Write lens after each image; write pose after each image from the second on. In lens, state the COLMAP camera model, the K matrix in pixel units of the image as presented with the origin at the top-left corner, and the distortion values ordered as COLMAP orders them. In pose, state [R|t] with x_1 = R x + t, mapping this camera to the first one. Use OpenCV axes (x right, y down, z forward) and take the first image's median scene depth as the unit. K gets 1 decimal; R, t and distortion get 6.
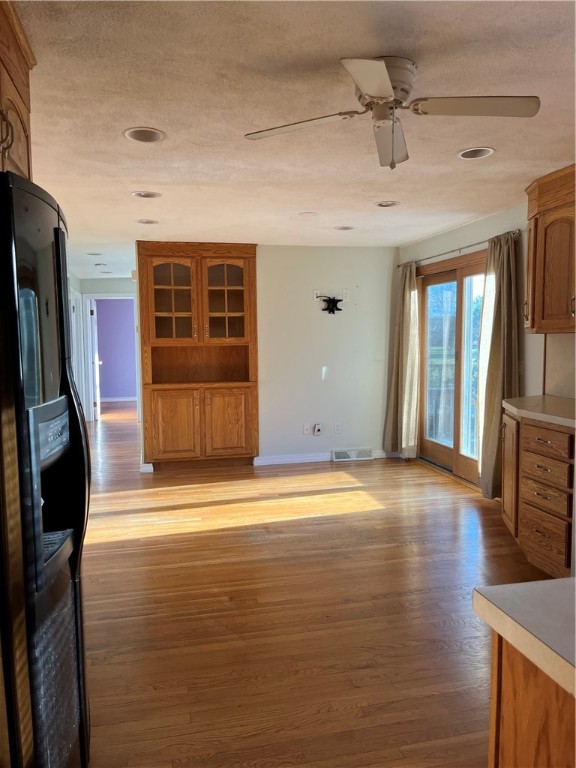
lens RADIAL K [[593.4, 0, 288.0], [0, 593.4, 384.0], [0, 0, 1]] dist [0.038155, 0.001528]
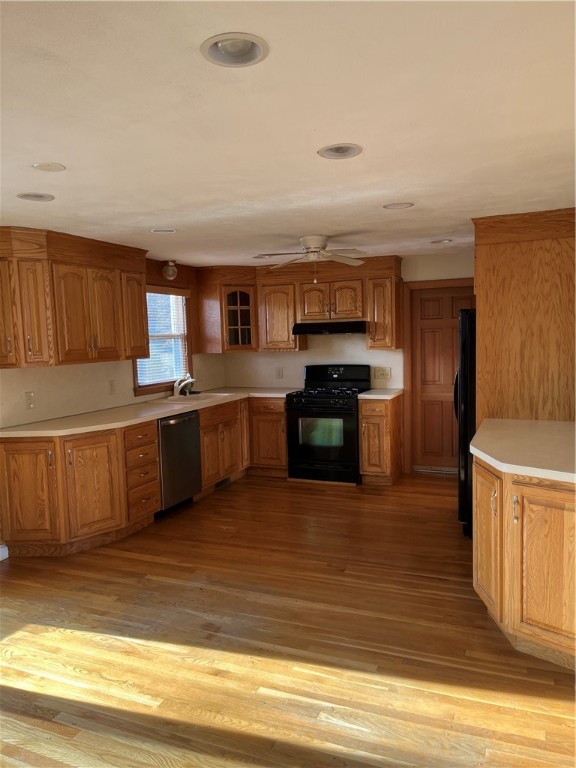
lens RADIAL K [[593.4, 0, 288.0], [0, 593.4, 384.0], [0, 0, 1]] dist [0.038155, 0.001528]
pose [[-0.808608, -0.017644, 0.588083, -0.581812], [0.089592, 0.984201, 0.152717, -0.176027], [-0.581486, 0.176176, -0.794252, 1.596253]]
